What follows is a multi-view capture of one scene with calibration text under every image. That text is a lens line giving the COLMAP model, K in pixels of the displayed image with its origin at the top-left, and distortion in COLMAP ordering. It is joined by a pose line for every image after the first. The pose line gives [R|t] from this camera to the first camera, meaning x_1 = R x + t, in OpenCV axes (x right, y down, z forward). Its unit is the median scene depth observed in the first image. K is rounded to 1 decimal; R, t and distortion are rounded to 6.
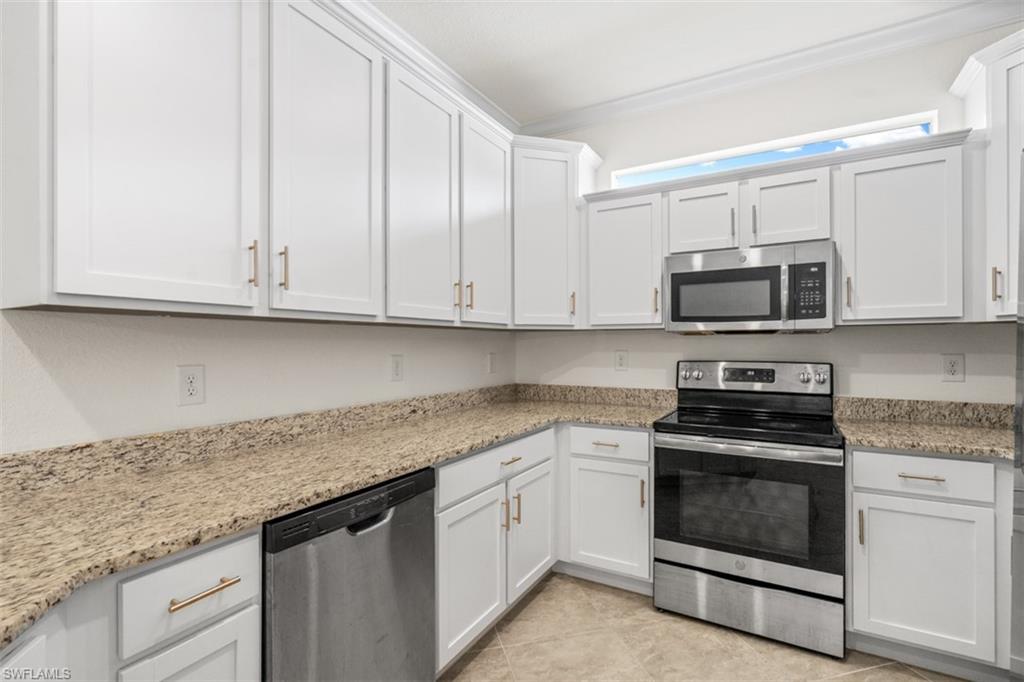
lens RADIAL K [[474.9, 0, 510.7], [0, 474.9, 340.3], [0, 0, 1]] dist [0.005649, -0.000794]
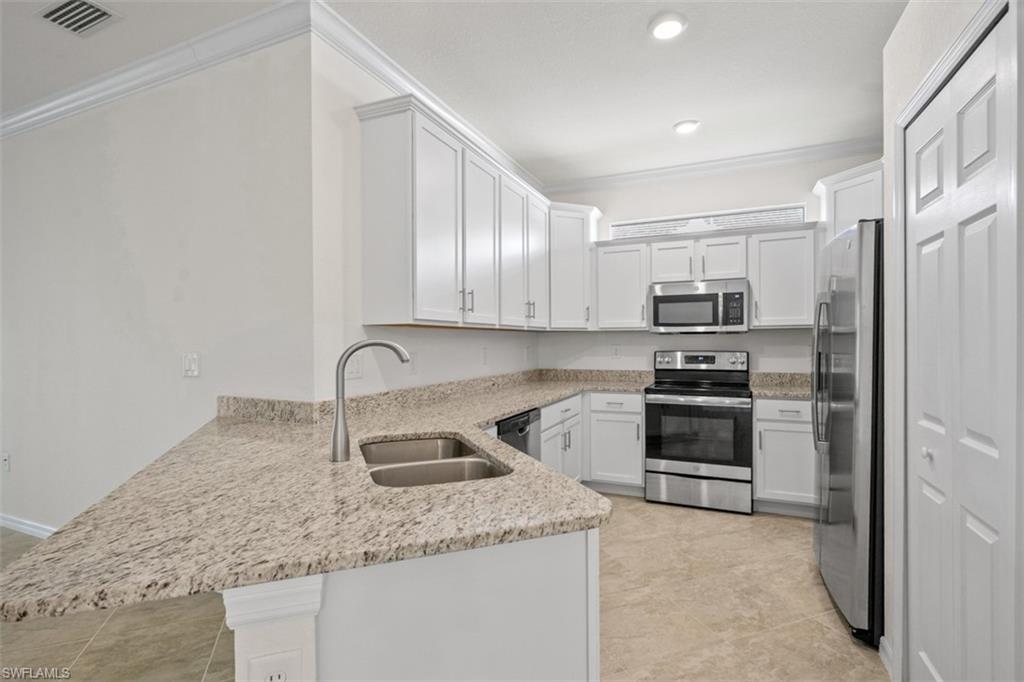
lens RADIAL K [[474.9, 0, 507.6], [0, 474.9, 341.8], [0, 0, 1]] dist [0.005649, -0.000794]
pose [[0.994824, -0.004428, 0.101519, -0.348686], [0.003513, 0.999952, 0.009194, -0.004146], [-0.101555, -0.008789, 0.994791, -0.603188]]
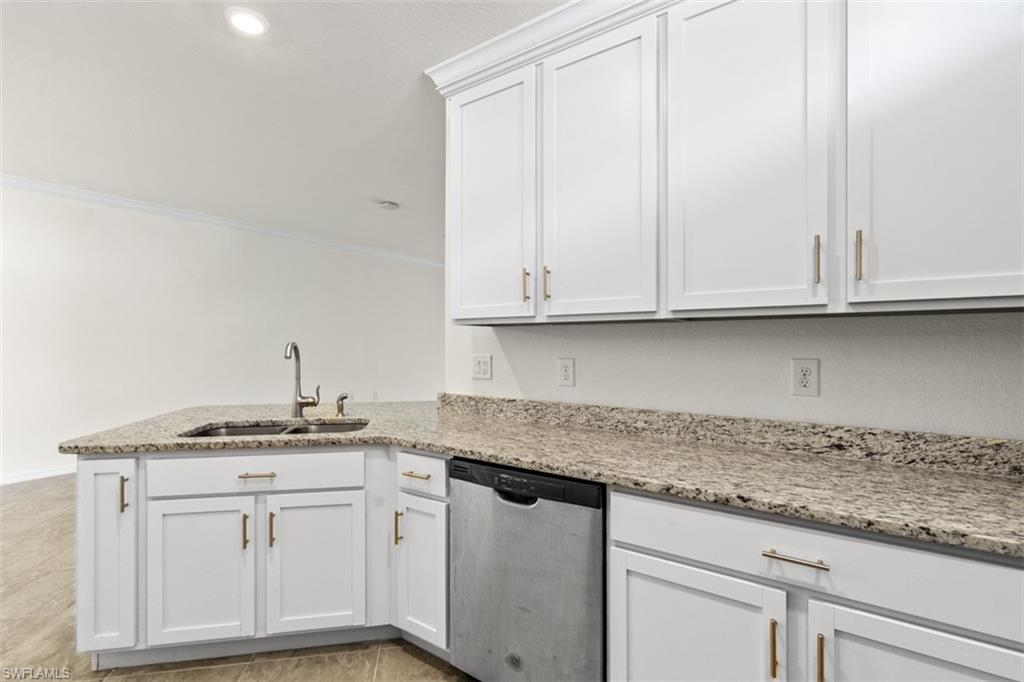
lens RADIAL K [[474.9, 0, 513.1], [0, 474.9, 346.7], [0, 0, 1]] dist [0.005649, -0.000794]
pose [[-0.090823, 0.006626, -0.995845, 0.529707], [0.011737, 0.999916, 0.005583, 0.005477], [0.995798, -0.011181, -0.090893, 0.686443]]
